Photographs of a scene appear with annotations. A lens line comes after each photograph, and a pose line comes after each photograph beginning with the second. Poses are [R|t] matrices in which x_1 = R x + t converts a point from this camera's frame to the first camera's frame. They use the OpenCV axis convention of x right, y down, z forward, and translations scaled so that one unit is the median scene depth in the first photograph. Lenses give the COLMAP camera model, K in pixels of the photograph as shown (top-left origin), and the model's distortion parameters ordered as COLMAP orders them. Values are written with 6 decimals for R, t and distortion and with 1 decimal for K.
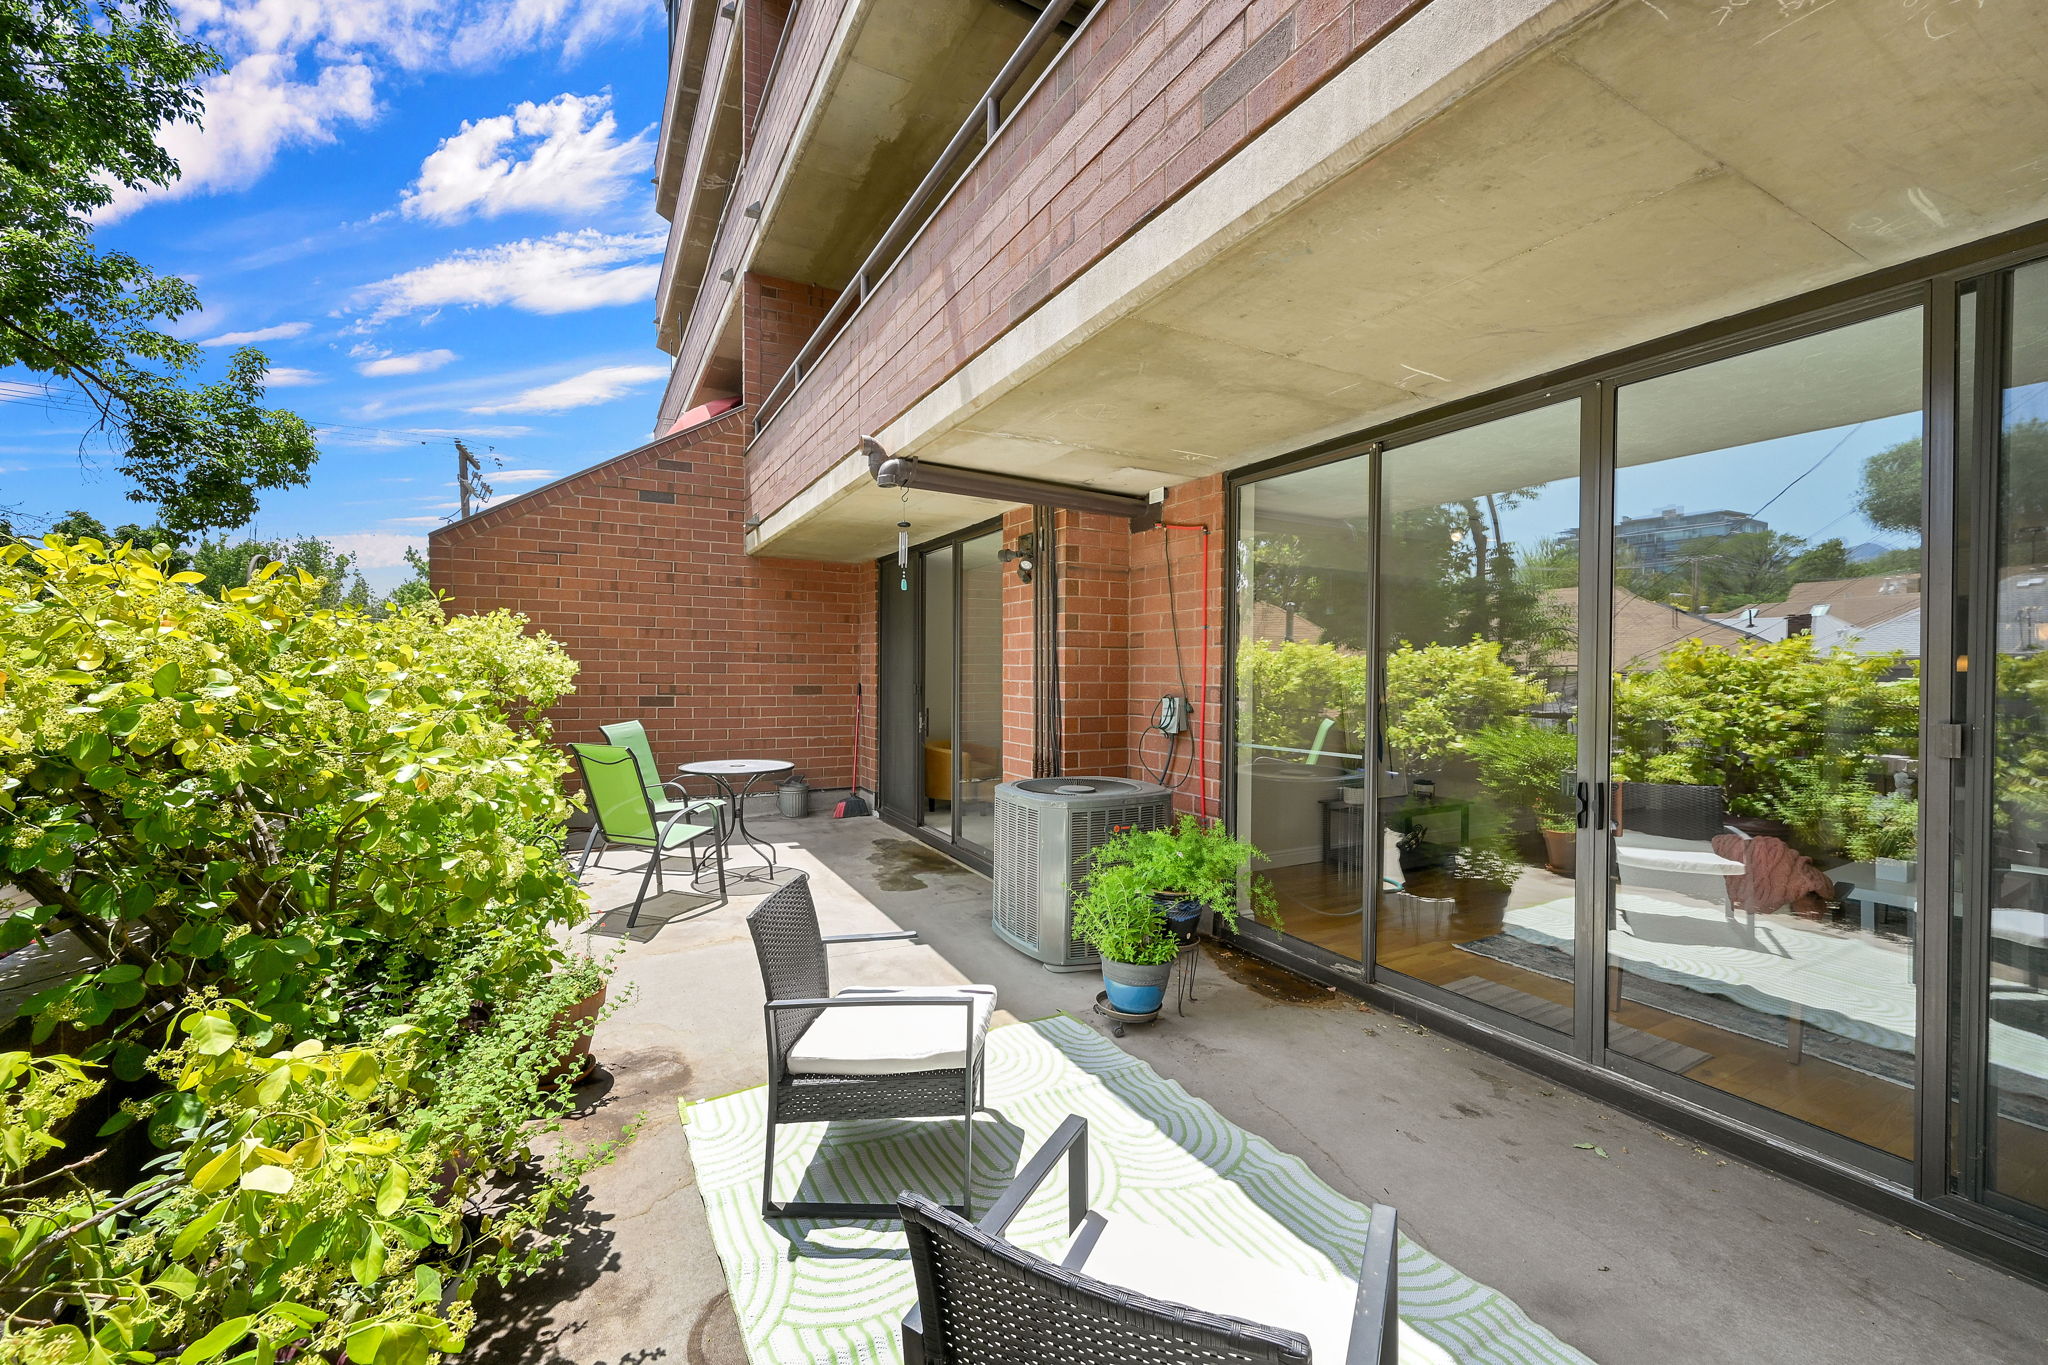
lens RADIAL K [[840.4, 0, 1016.1], [0, 840.4, 681.0], [0, 0, 1]] dist [-0.002159, 0.000319]
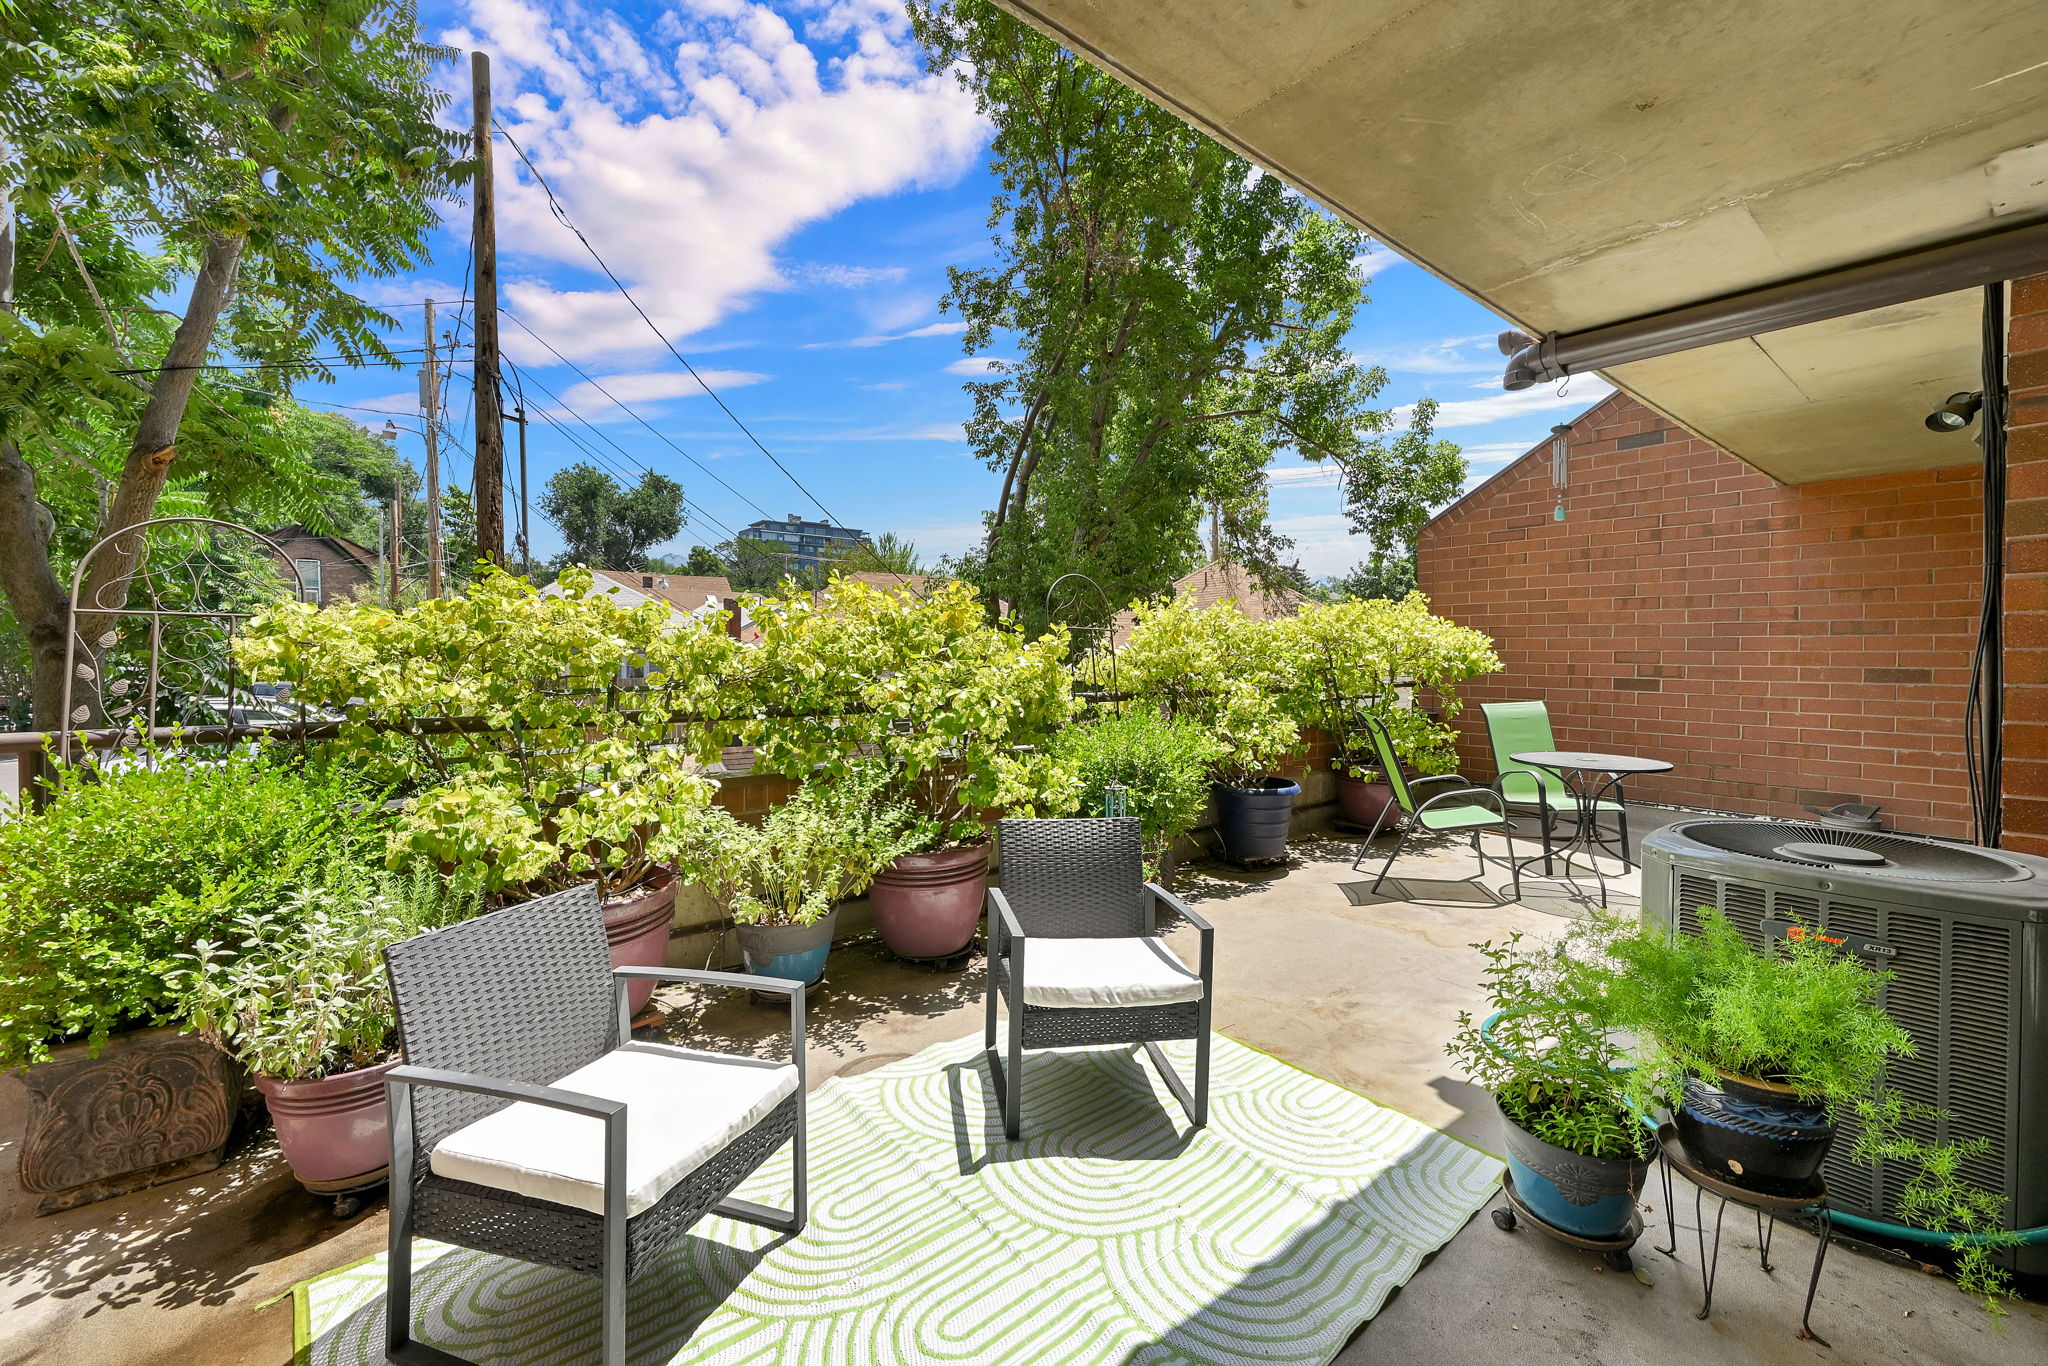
lens RADIAL K [[840.4, 0, 1017.9], [0, 840.4, 672.1], [0, 0, 1]] dist [-0.002159, 0.000319]
pose [[0.147409, 0.012879, -0.988992, 0.302352], [-0.013548, 0.999848, 0.011001, 0.010681], [0.988983, 0.011777, 0.147561, 0.257084]]
